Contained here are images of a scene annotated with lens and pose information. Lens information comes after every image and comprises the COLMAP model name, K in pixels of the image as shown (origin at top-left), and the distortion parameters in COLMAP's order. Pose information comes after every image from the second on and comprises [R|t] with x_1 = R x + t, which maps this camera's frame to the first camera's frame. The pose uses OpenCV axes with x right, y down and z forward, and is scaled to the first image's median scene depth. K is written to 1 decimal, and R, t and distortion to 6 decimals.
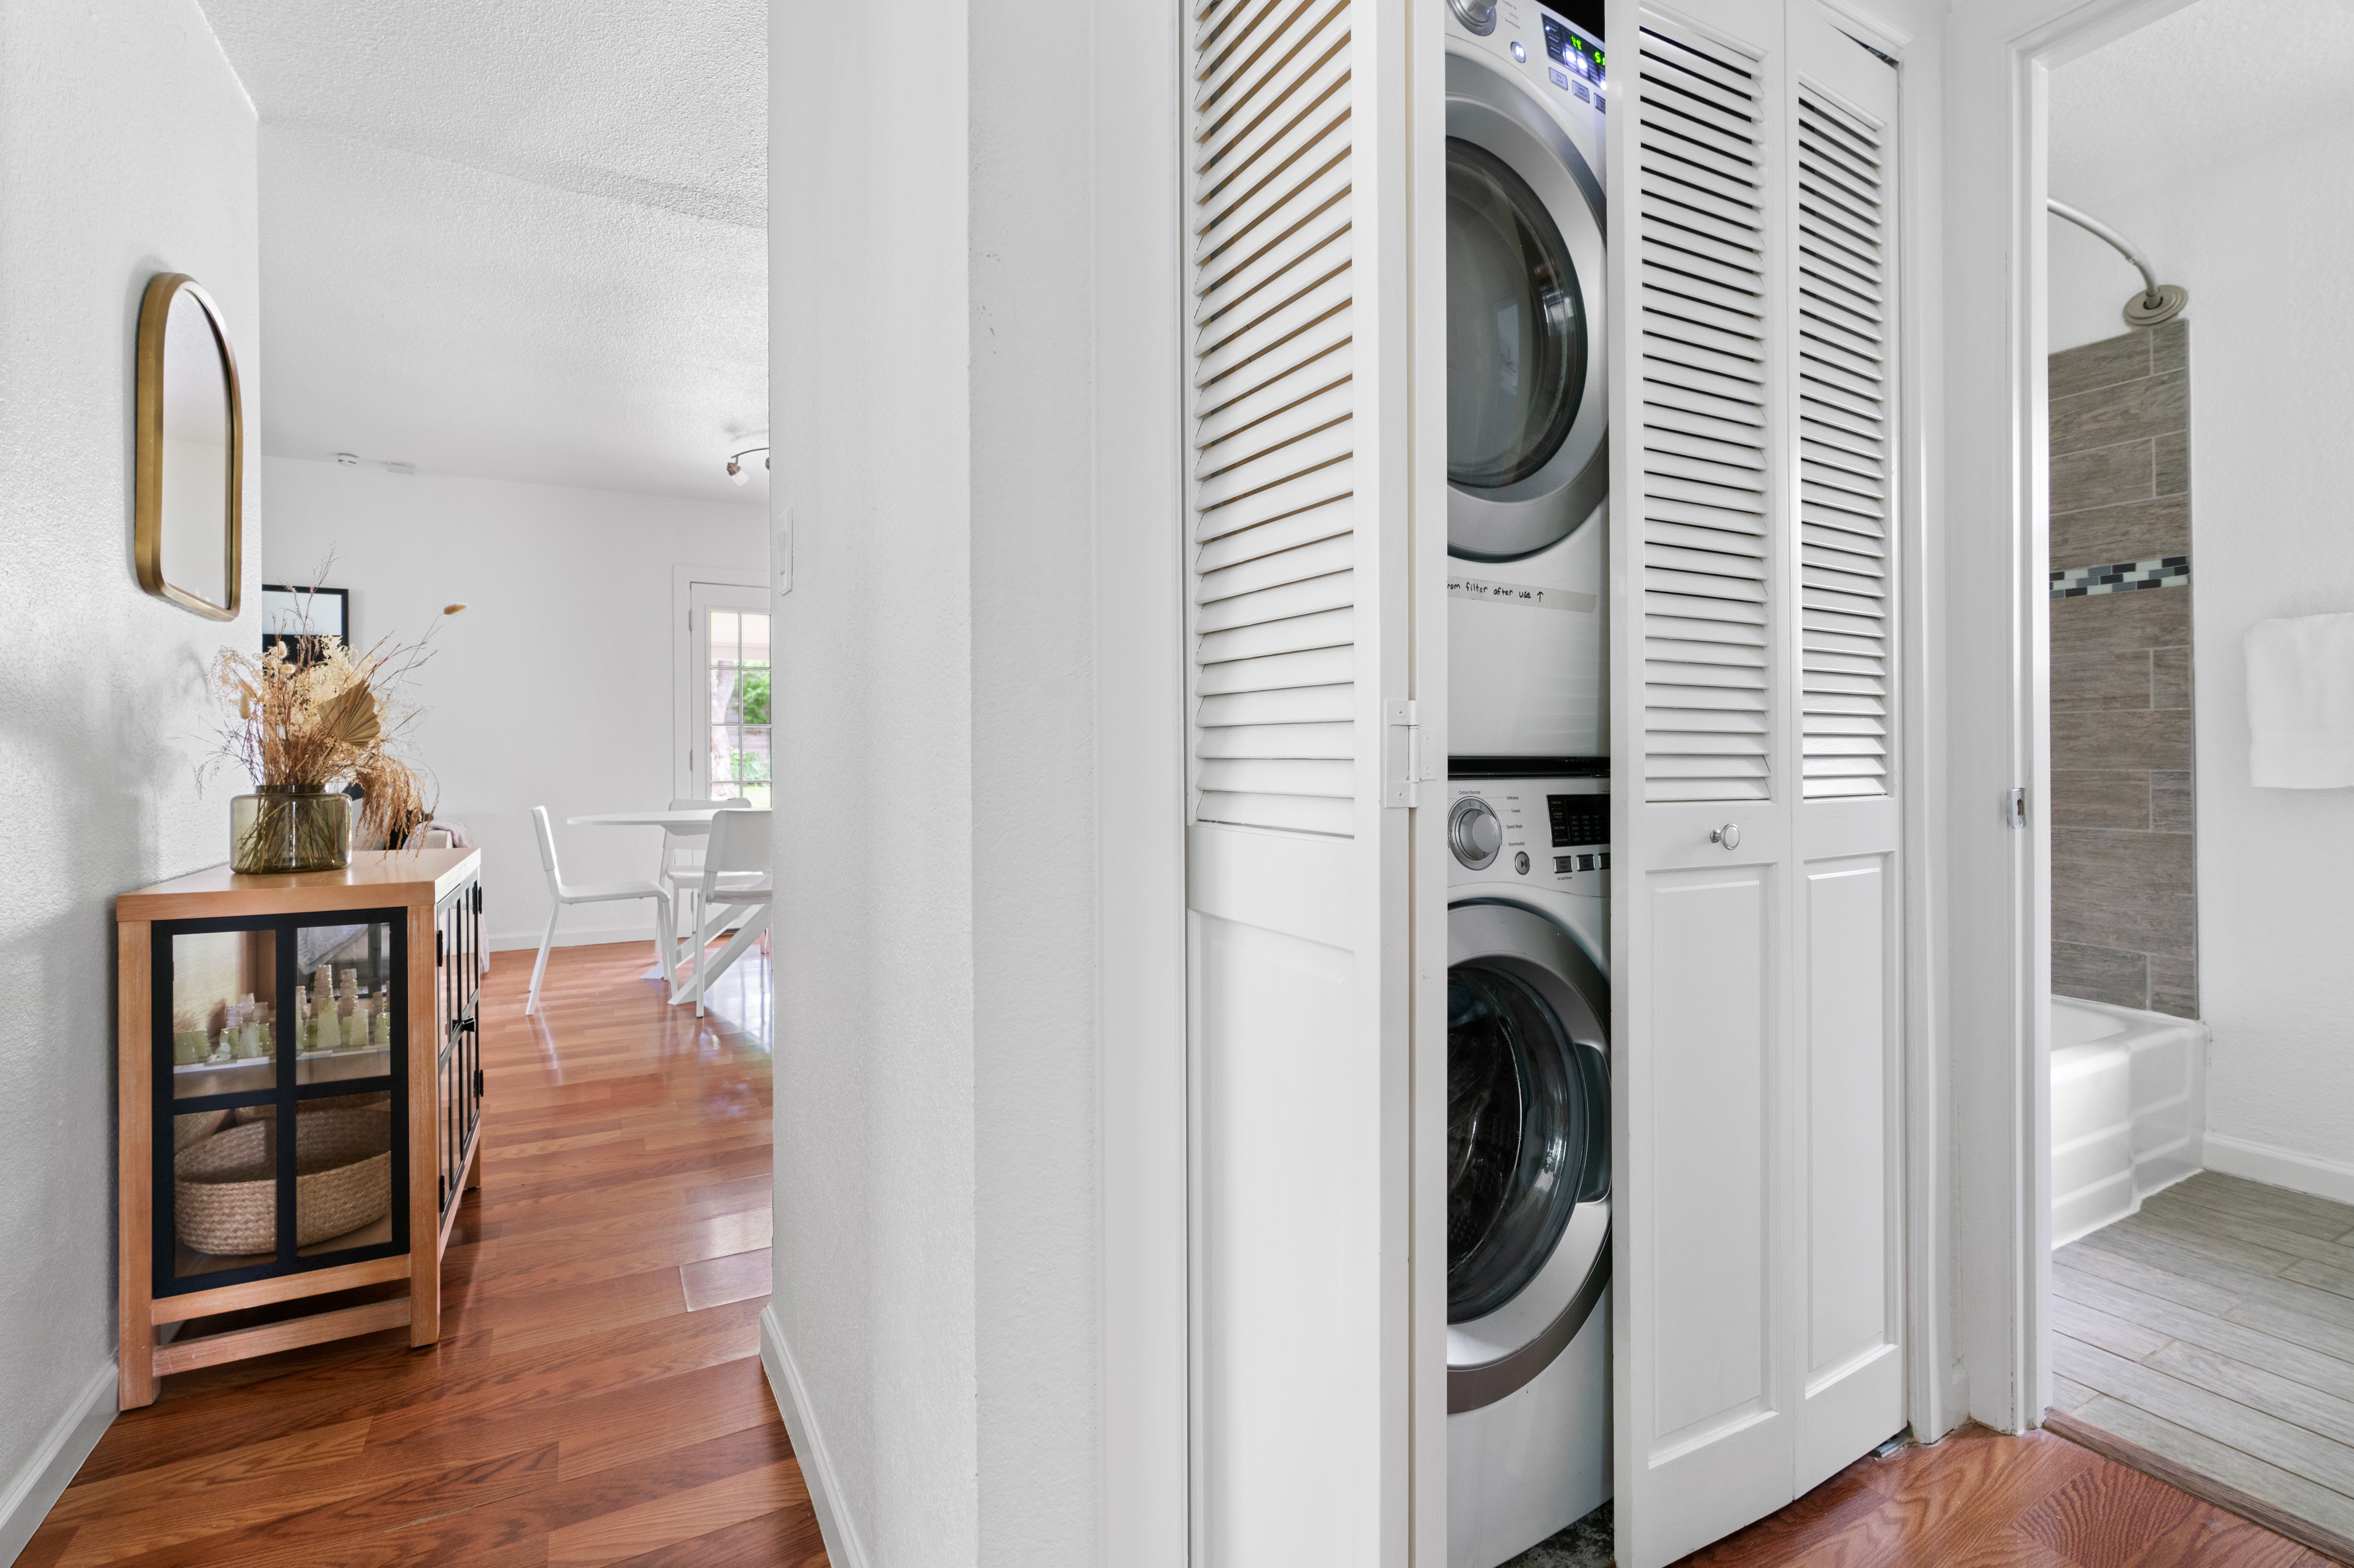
lens RADIAL K [[1071.4, 0, 1168.8], [0, 1071.4, 756.2], [0, 0, 1]] dist [-0.011472, 0.003816]
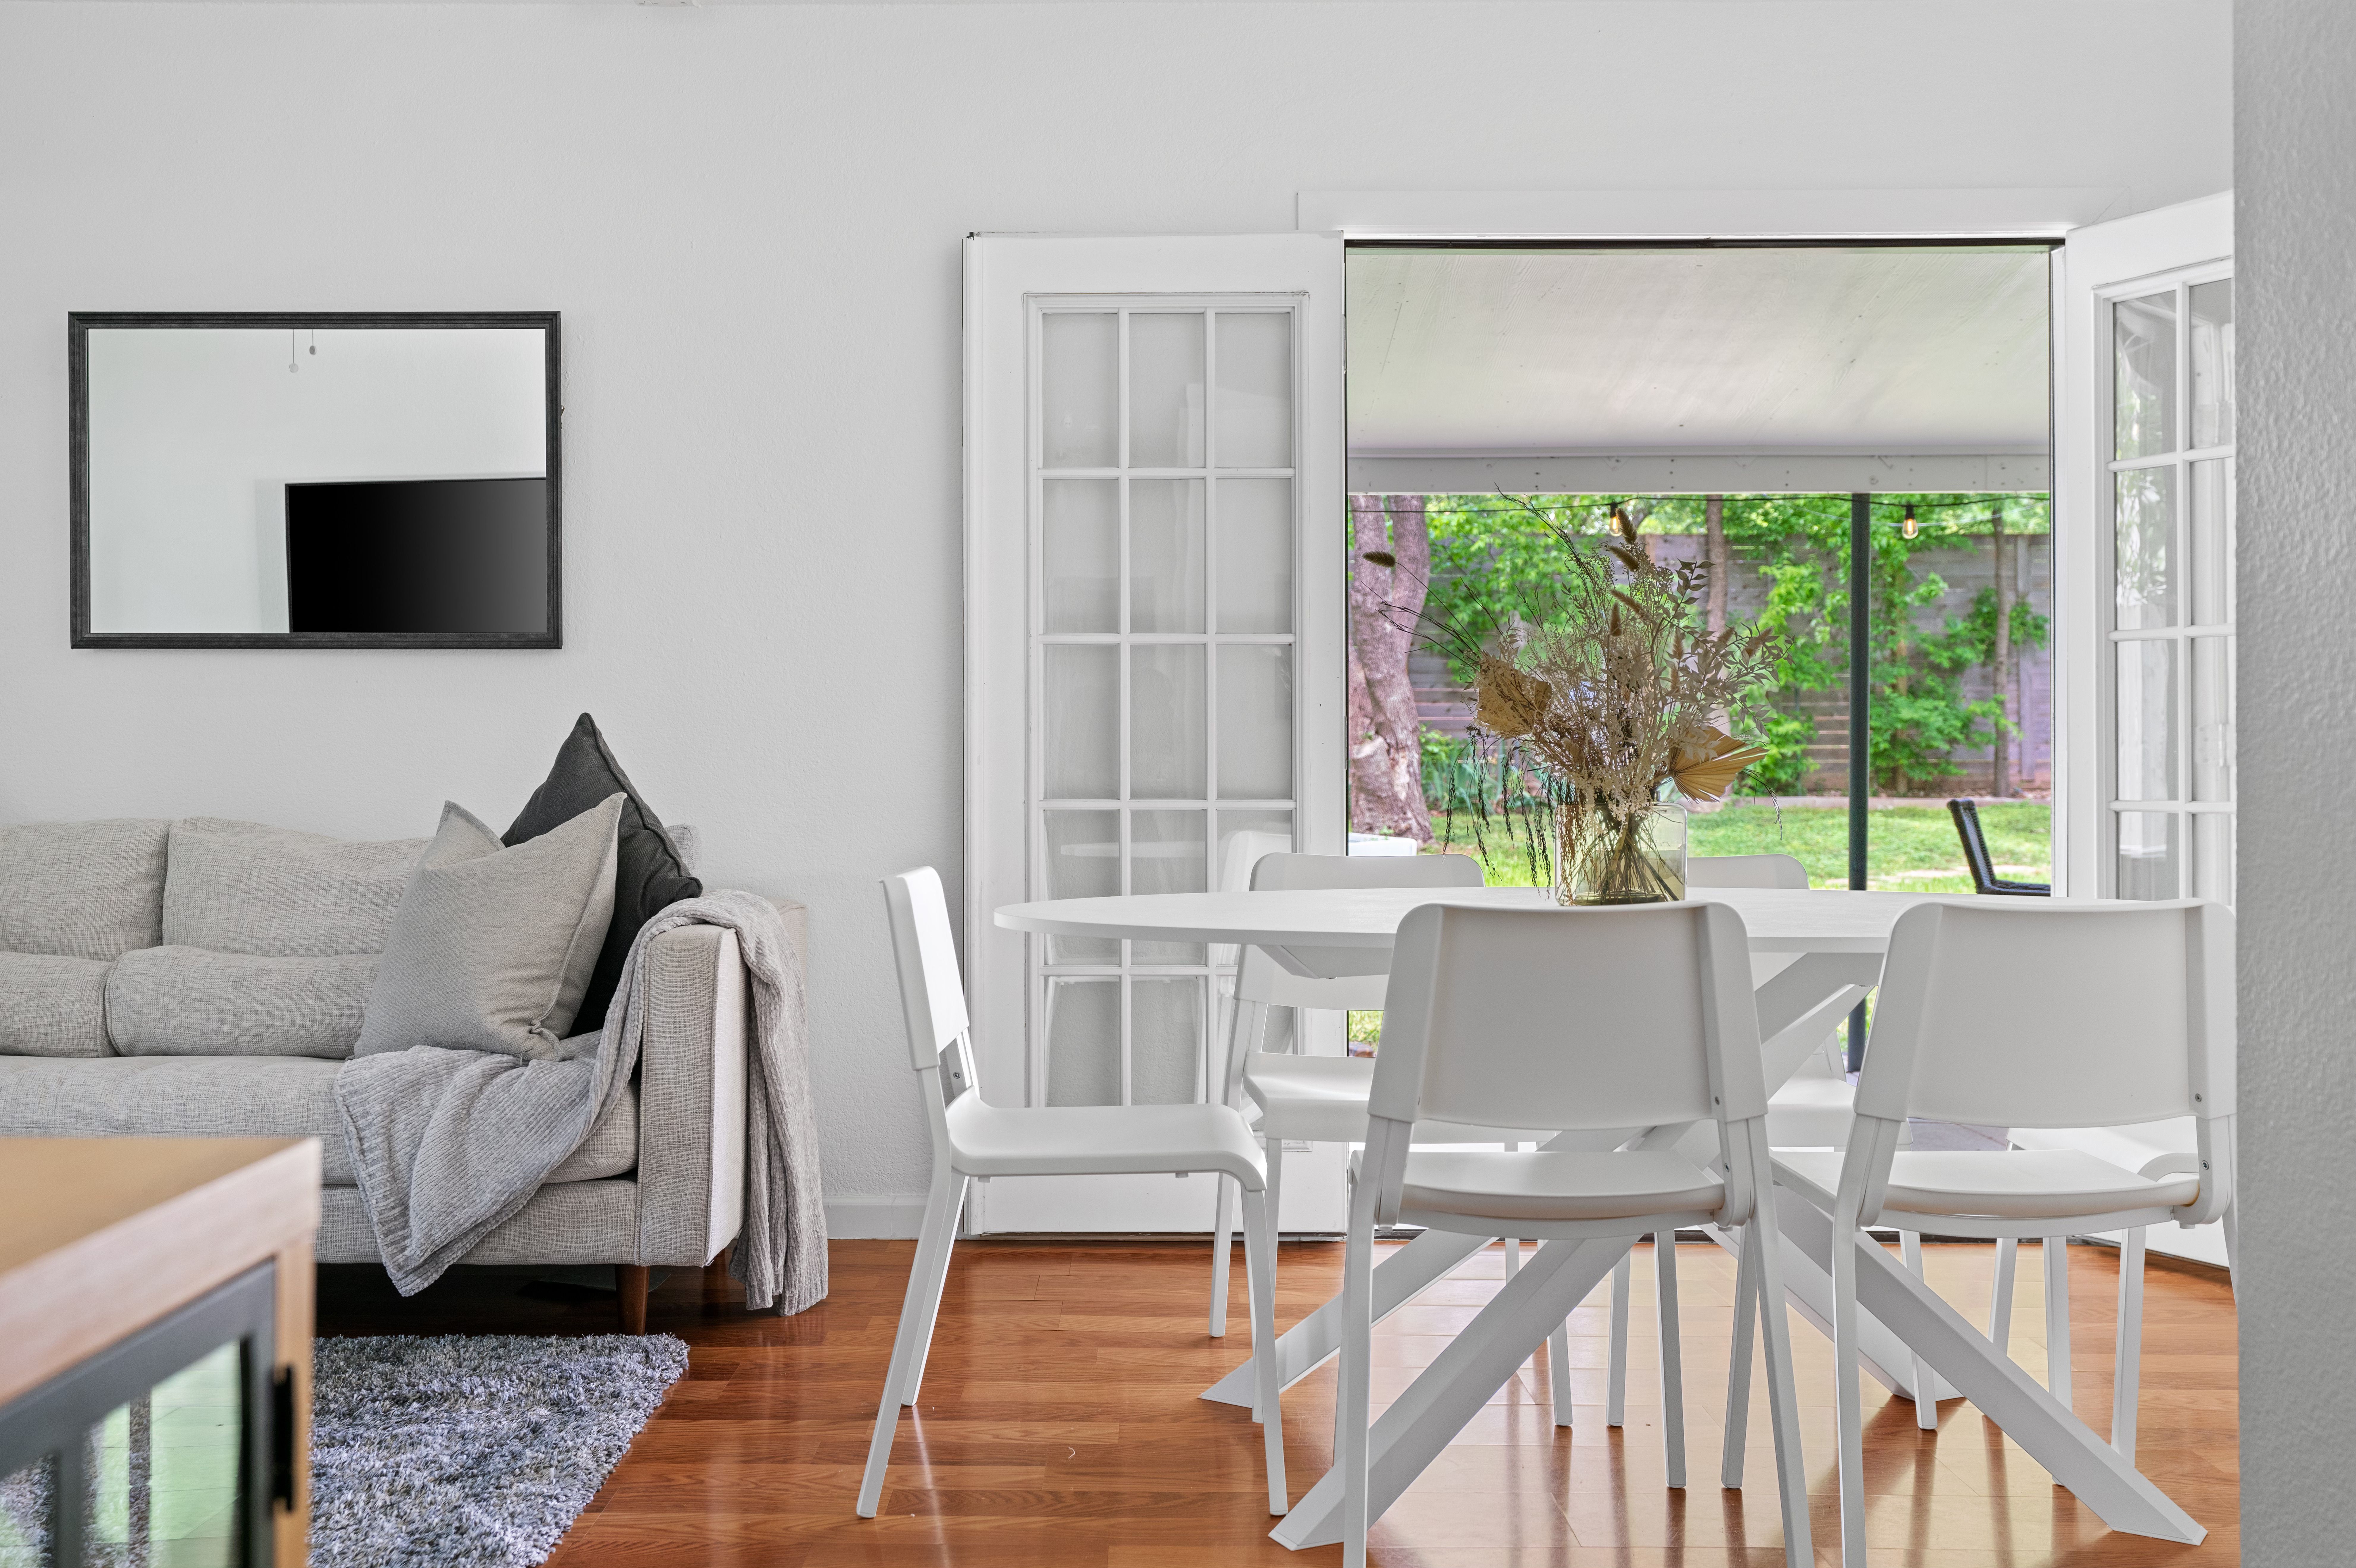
lens RADIAL K [[2278.6, 0, 1097.5], [0, 2278.6, 743.1], [0, 0, 1]] dist [0.005161, 0.000000]
pose [[0.864280, 0.005601, -0.502980, -0.177395], [-0.007921, 0.999966, -0.002475, 0.007824], [0.502949, 0.006123, 0.864294, 0.401466]]
